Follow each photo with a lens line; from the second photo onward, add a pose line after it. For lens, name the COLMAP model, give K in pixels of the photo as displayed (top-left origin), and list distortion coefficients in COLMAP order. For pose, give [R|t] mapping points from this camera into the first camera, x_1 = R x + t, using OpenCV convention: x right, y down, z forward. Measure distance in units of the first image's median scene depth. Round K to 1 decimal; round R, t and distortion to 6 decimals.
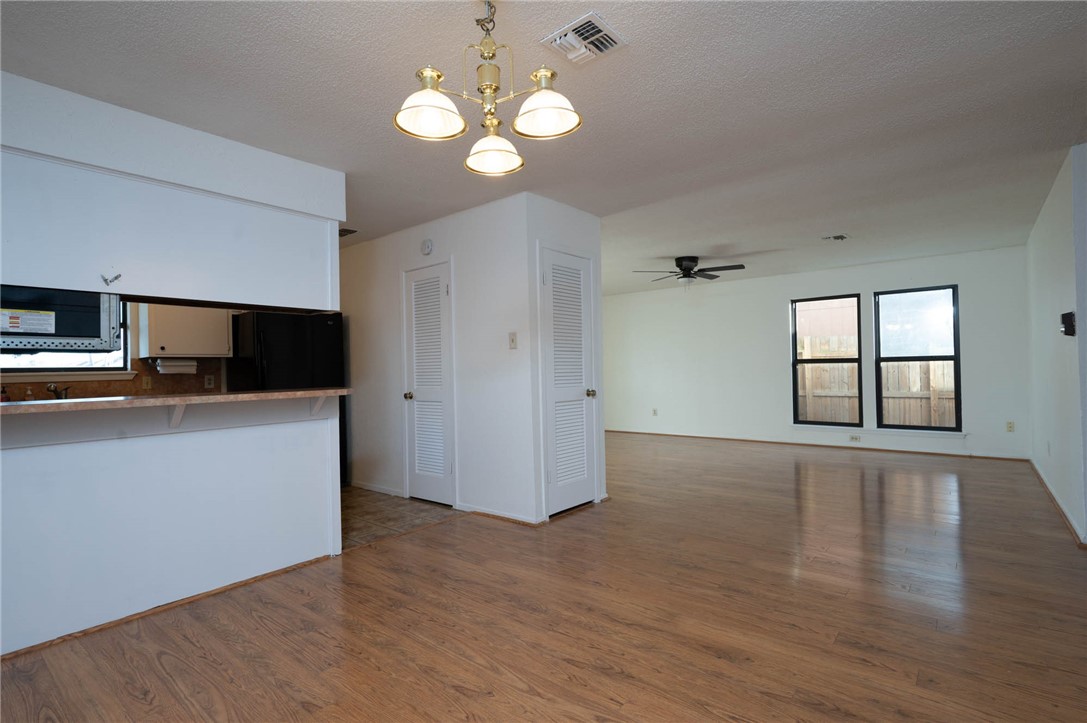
lens RADIAL K [[522.6, 0, 562.7], [0, 522.6, 365.2], [0, 0, 1]] dist [0.021689, -0.009297]
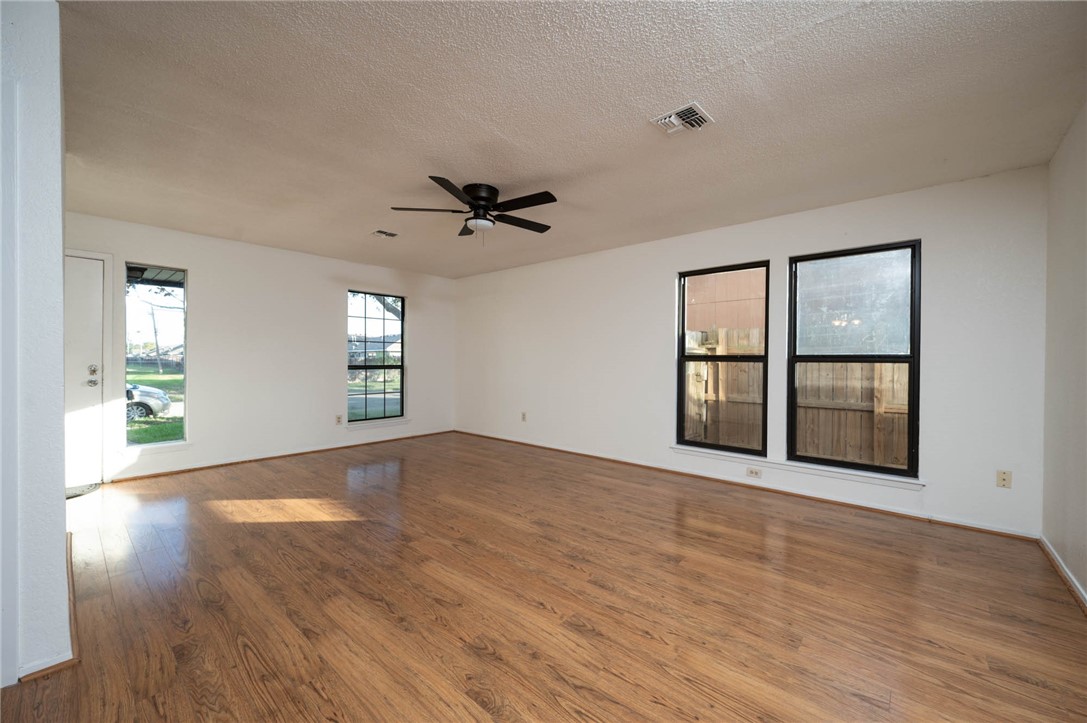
lens RADIAL K [[426.1, 0, 549.4], [0, 426.1, 365.1], [0, 0, 1]] dist [-0.001400, -0.000220]
pose [[0.997311, 0.028715, -0.067426, 0.325224], [-0.027577, 0.999462, 0.017741, -0.003455], [0.067899, -0.015834, 0.997567, 0.433704]]
